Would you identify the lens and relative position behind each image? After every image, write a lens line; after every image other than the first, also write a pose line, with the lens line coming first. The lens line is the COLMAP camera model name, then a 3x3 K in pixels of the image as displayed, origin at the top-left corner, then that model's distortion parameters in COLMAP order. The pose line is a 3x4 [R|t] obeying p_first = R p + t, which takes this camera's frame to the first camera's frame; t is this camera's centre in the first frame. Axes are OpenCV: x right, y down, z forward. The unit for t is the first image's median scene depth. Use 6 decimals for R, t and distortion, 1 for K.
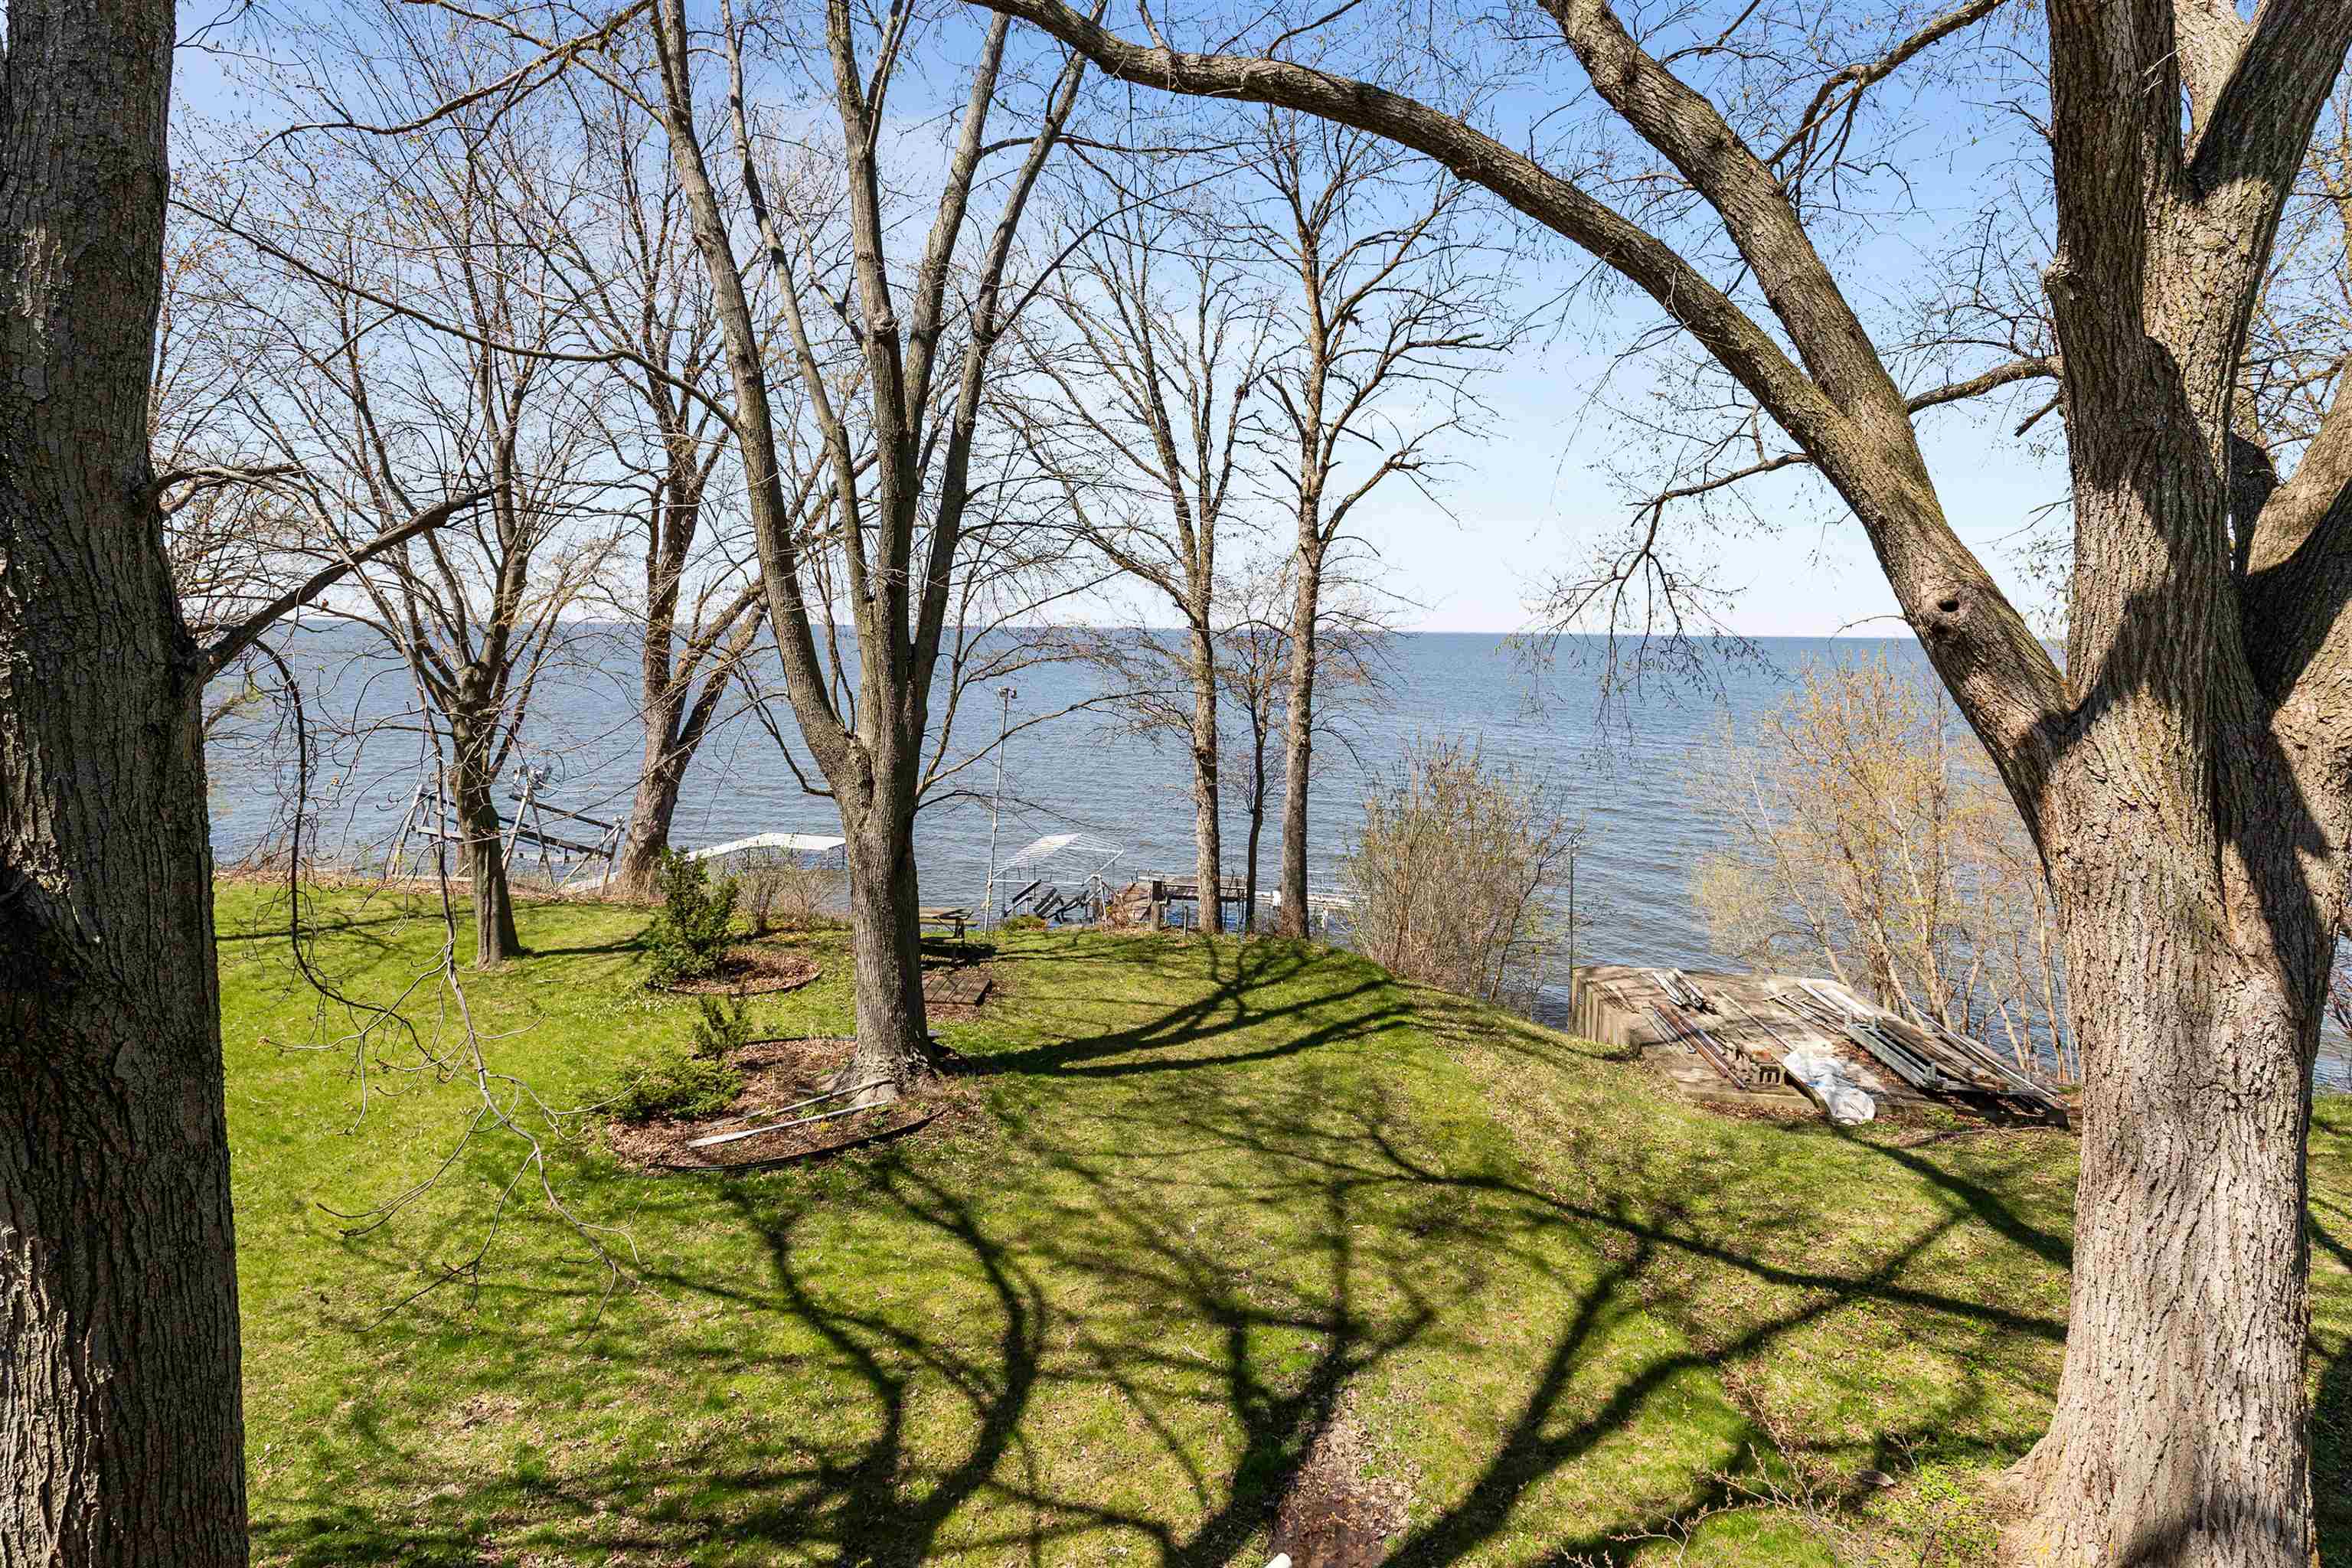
lens RADIAL K [[1143.6, 0, 1210.3], [0, 1143.6, 622.9], [0, 0, 1]] dist [0.006751, -0.001446]
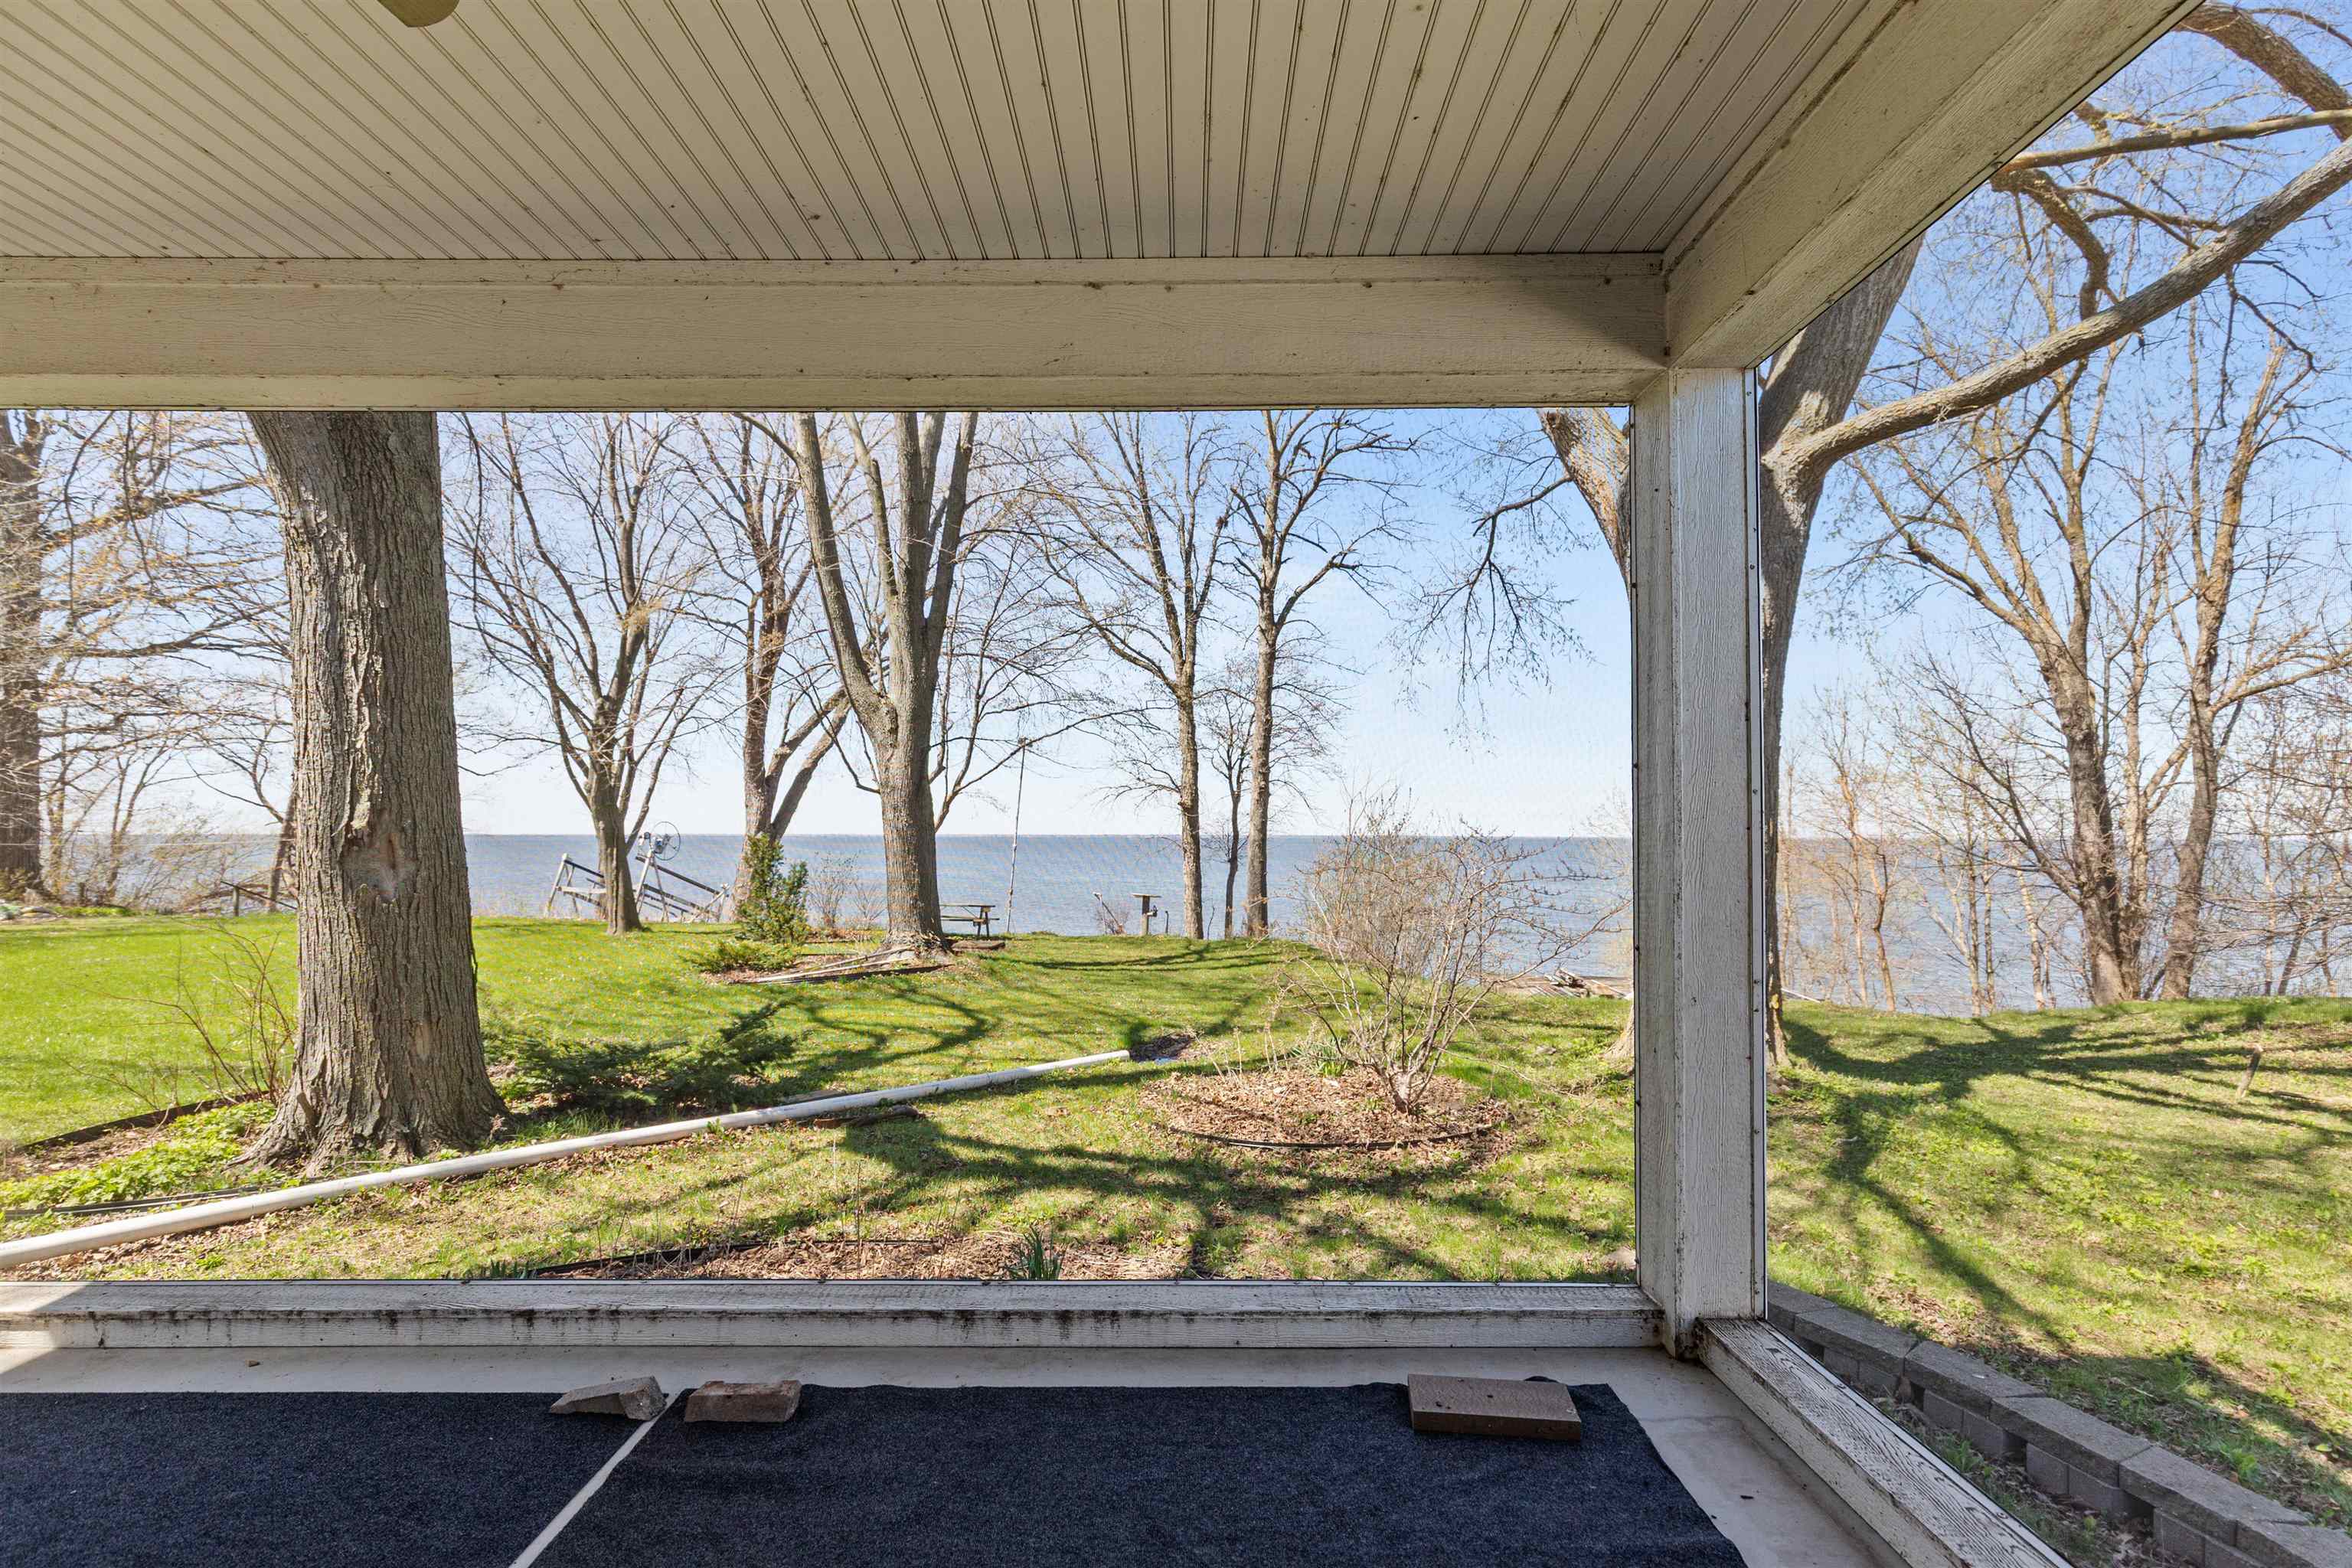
lens RADIAL K [[998.0, 0, 1226.4], [0, 998.0, 830.0], [0, 0, 1]] dist [0.008411, 0.000291]
pose [[0.999772, 0.001041, -0.021314, 0.069453], [-0.001011, 0.999999, 0.001400, 0.159451], [0.021315, -0.001378, 0.999772, -0.094716]]
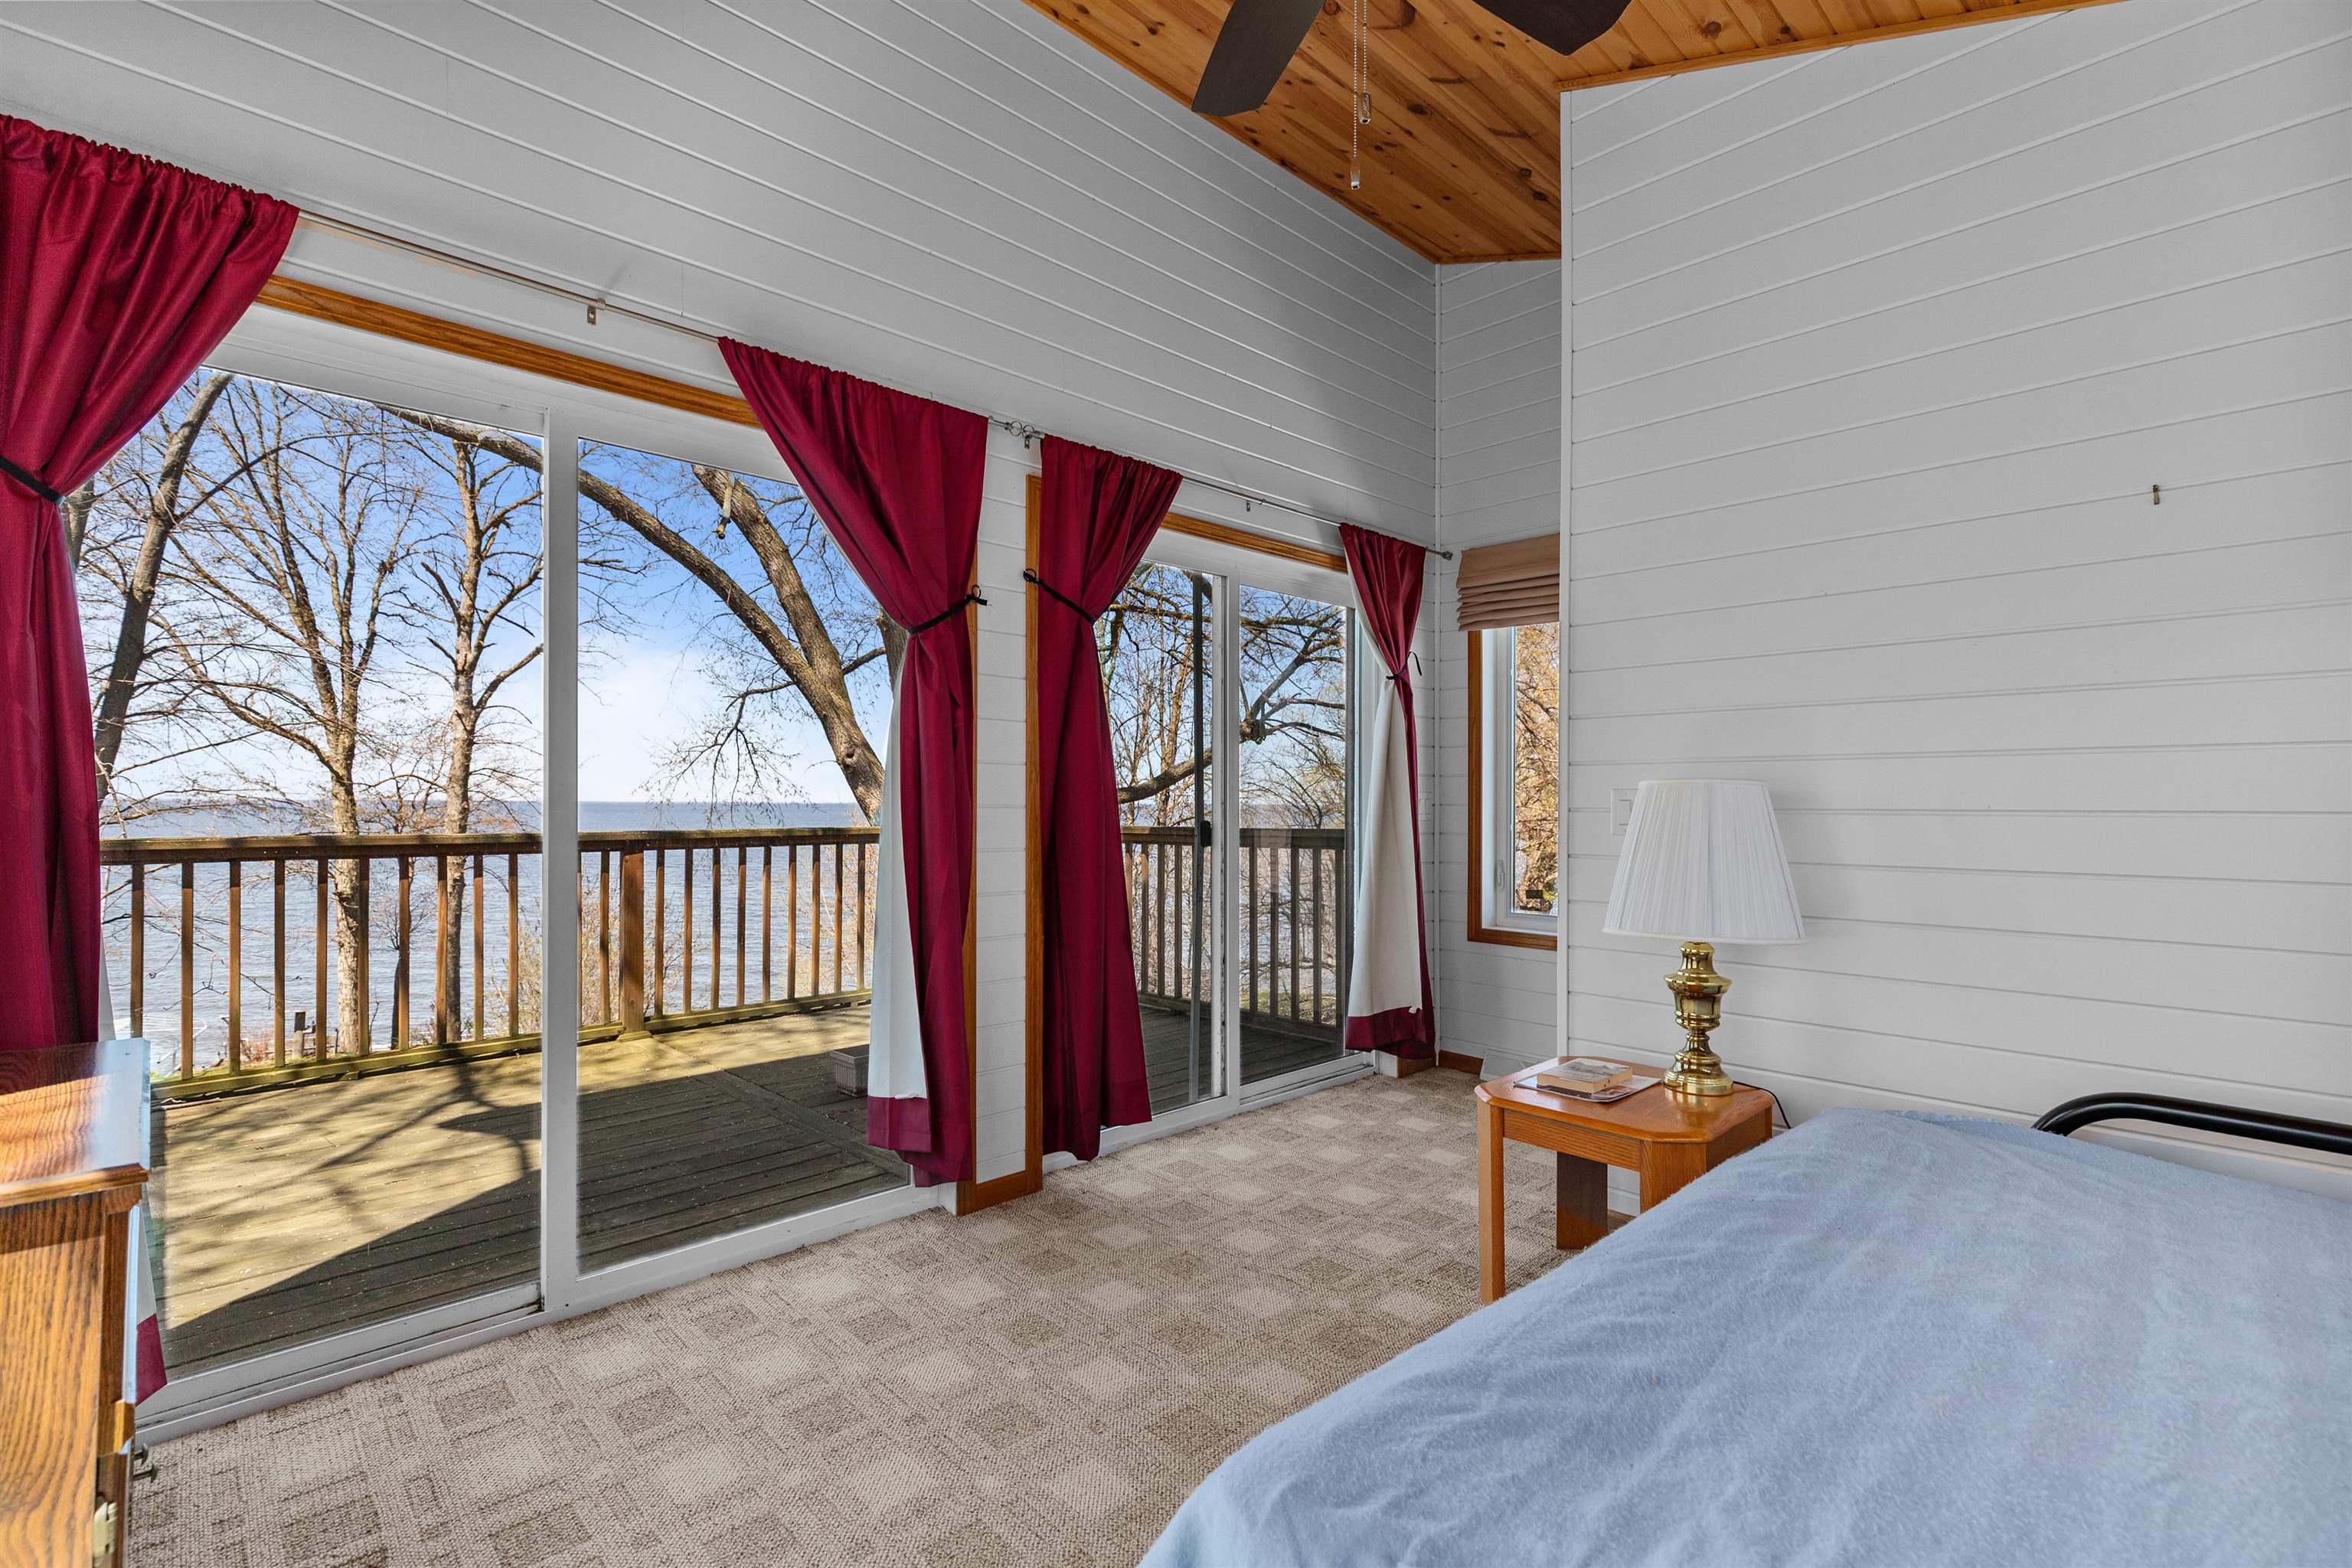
lens RADIAL K [[1036.9, 0, 1100.8], [0, 1036.9, 794.9], [0, 0, 1]] dist [0.000950, 0.000113]
pose [[0.782570, 0.002515, 0.622558, -0.069194], [-0.002558, 0.999996, -0.000824, 0.018397], [-0.622557, -0.000948, 0.782574, -0.261587]]
